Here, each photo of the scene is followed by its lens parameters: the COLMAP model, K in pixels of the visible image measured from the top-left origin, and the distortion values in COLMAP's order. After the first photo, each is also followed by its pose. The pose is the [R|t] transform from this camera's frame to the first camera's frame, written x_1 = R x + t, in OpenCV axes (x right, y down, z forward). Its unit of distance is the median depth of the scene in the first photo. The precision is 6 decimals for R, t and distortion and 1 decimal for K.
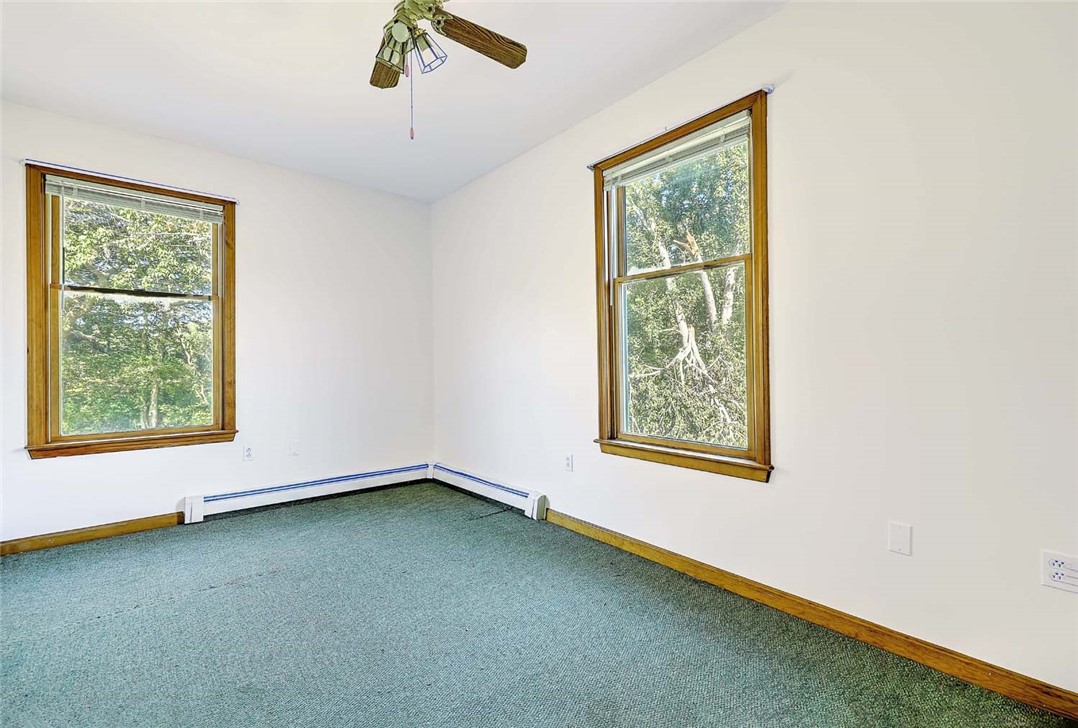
lens RADIAL K [[483.4, 0, 539.0], [0, 483.4, 364.0], [0, 0, 1]] dist [0.001041, 0.000040]
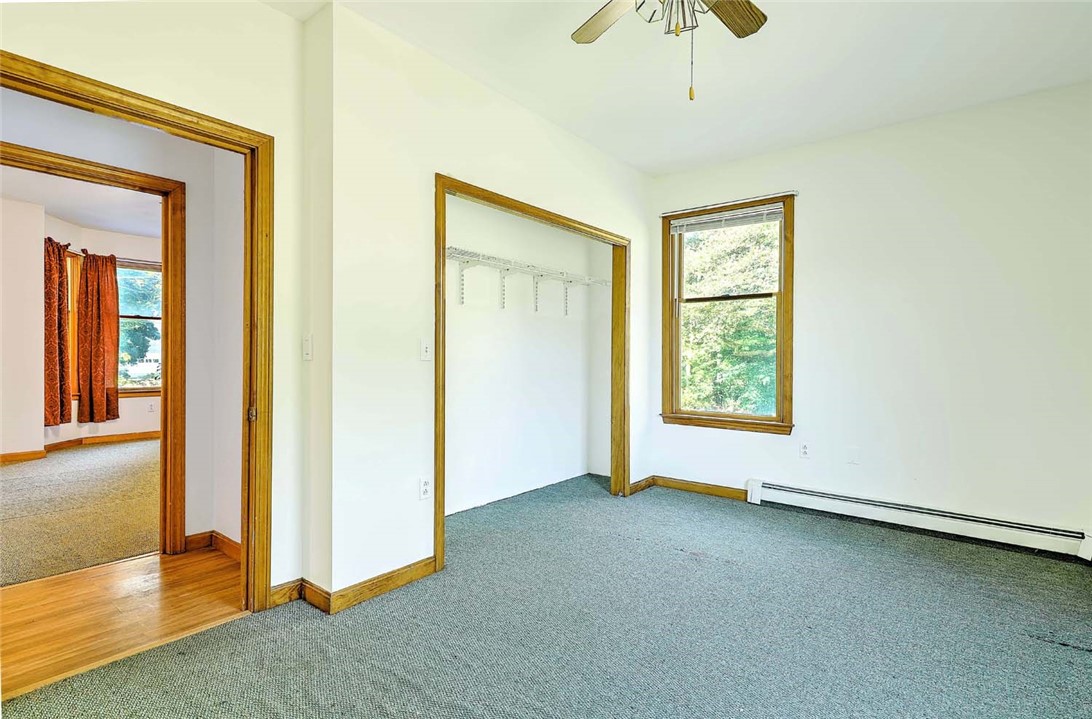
lens RADIAL K [[523.5, 0, 546.0], [0, 523.5, 359.5], [0, 0, 1]] dist [0.000433, -0.000212]
pose [[0.169903, 0.008599, -0.985423, 0.416002], [-0.007835, 0.999942, 0.007375, -0.000146], [0.985430, 0.006468, 0.169960, 0.389112]]
